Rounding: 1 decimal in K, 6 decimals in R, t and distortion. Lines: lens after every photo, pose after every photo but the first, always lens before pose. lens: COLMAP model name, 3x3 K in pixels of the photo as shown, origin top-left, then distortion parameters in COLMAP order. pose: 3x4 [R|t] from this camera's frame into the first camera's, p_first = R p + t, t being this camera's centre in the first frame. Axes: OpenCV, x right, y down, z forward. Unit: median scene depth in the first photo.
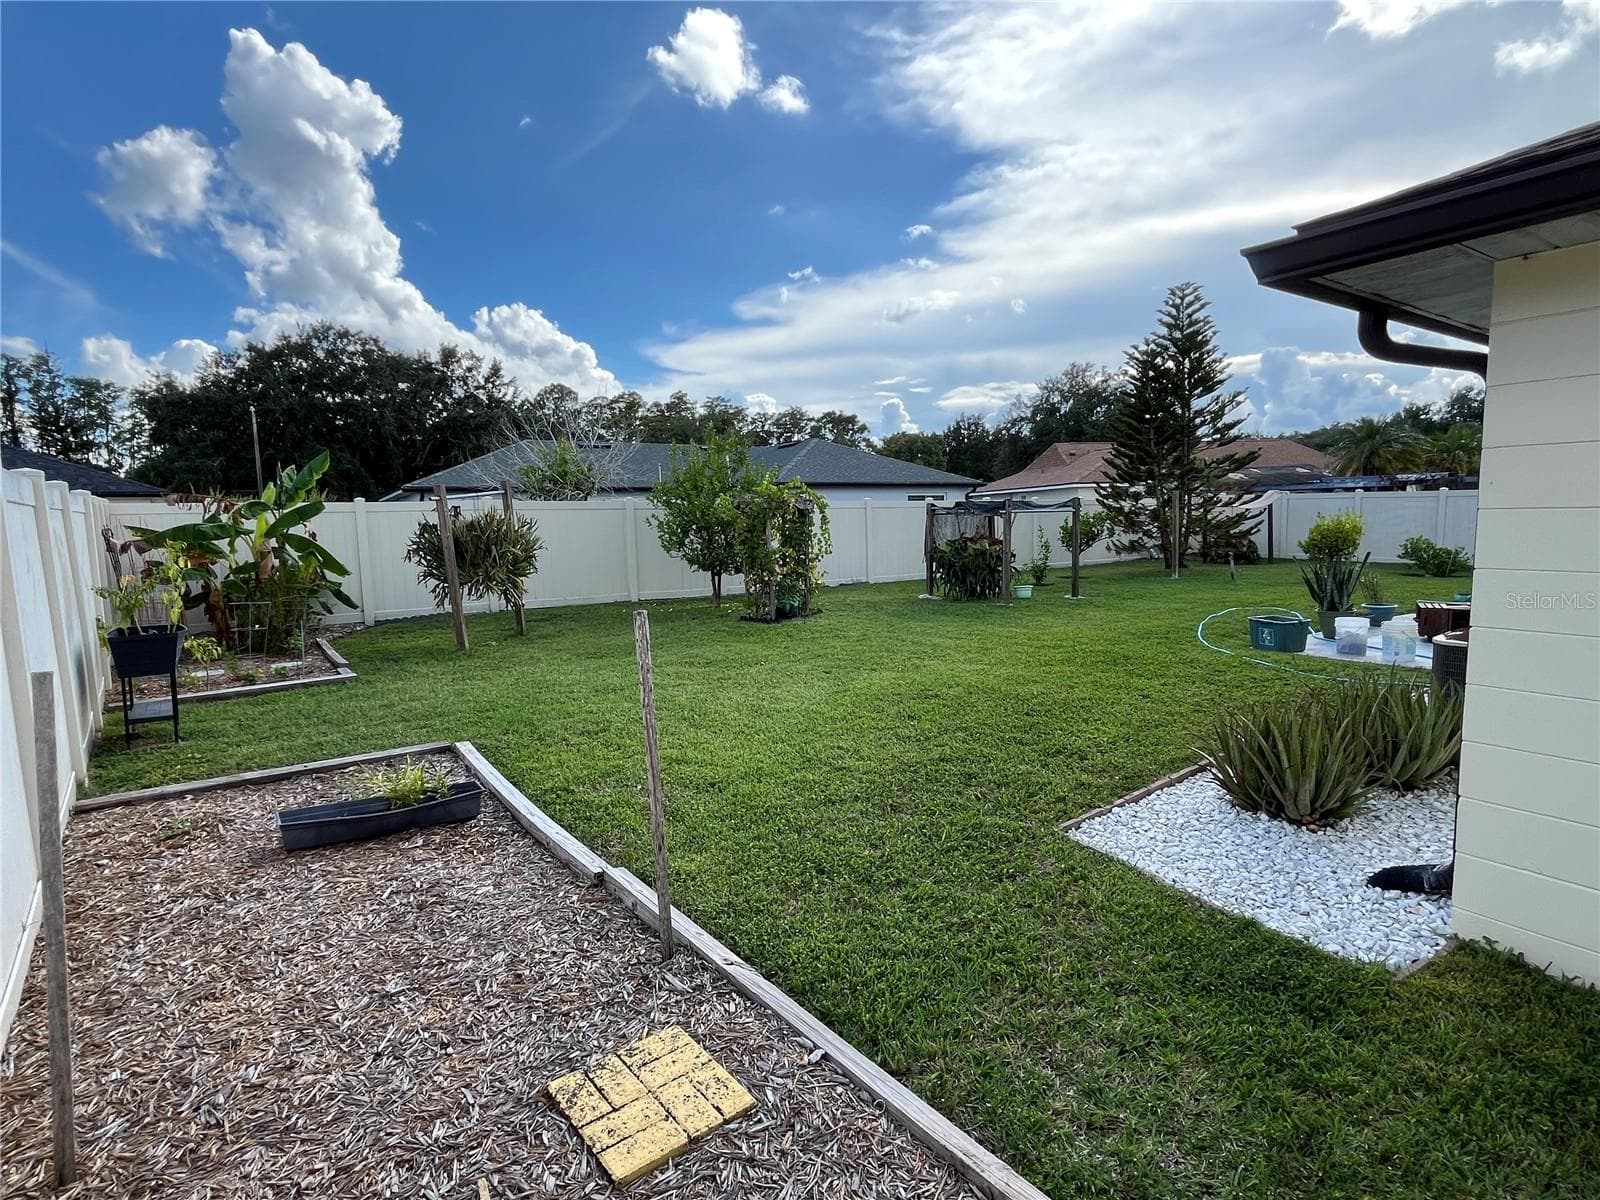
lens RADIAL K [[809.9, 0, 799.1], [0, 809.9, 600.5], [0, 0, 1]] dist [-0.002927, -0.000627]
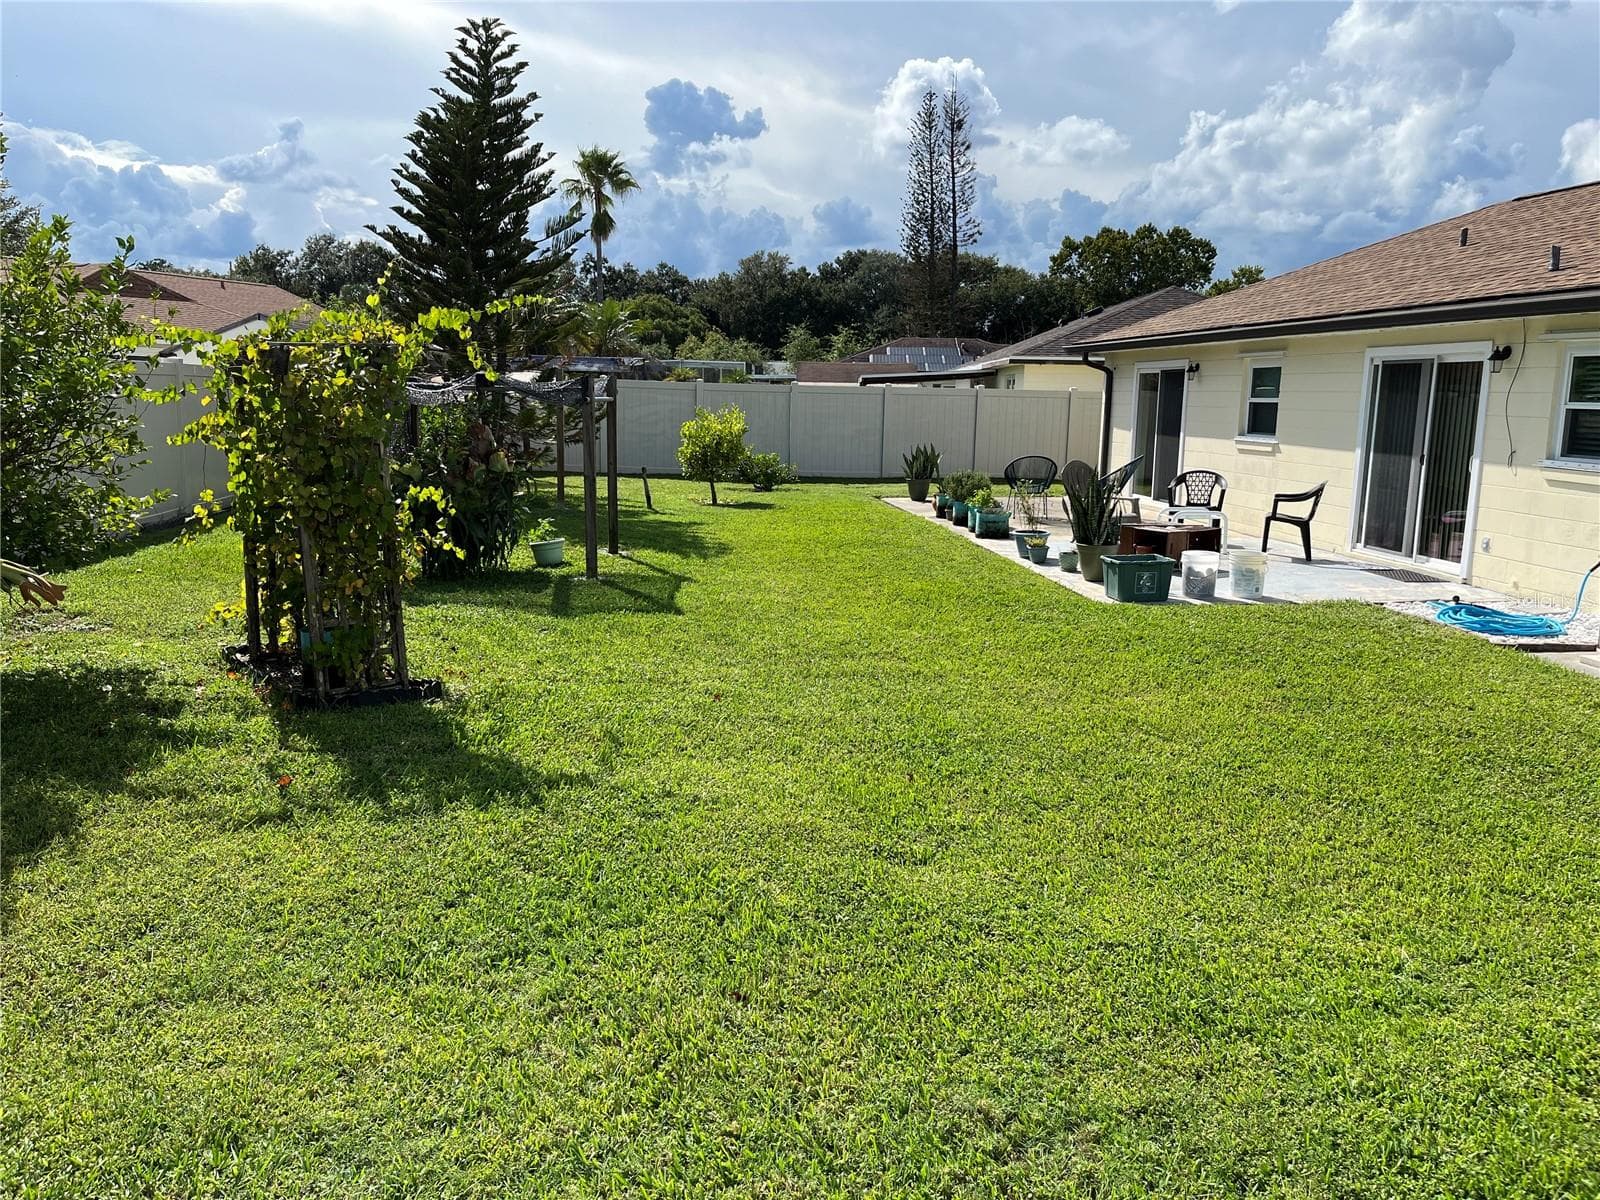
lens RADIAL K [[1210.0, 0, 799.6], [0, 1210.0, 588.0], [0, 0, 1]] dist [0.062779, -0.092788]
pose [[0.450719, -0.110401, 0.885813, -0.146822], [0.063541, 0.993773, 0.091525, -0.020578], [-0.890402, 0.015033, 0.454927, 0.206096]]
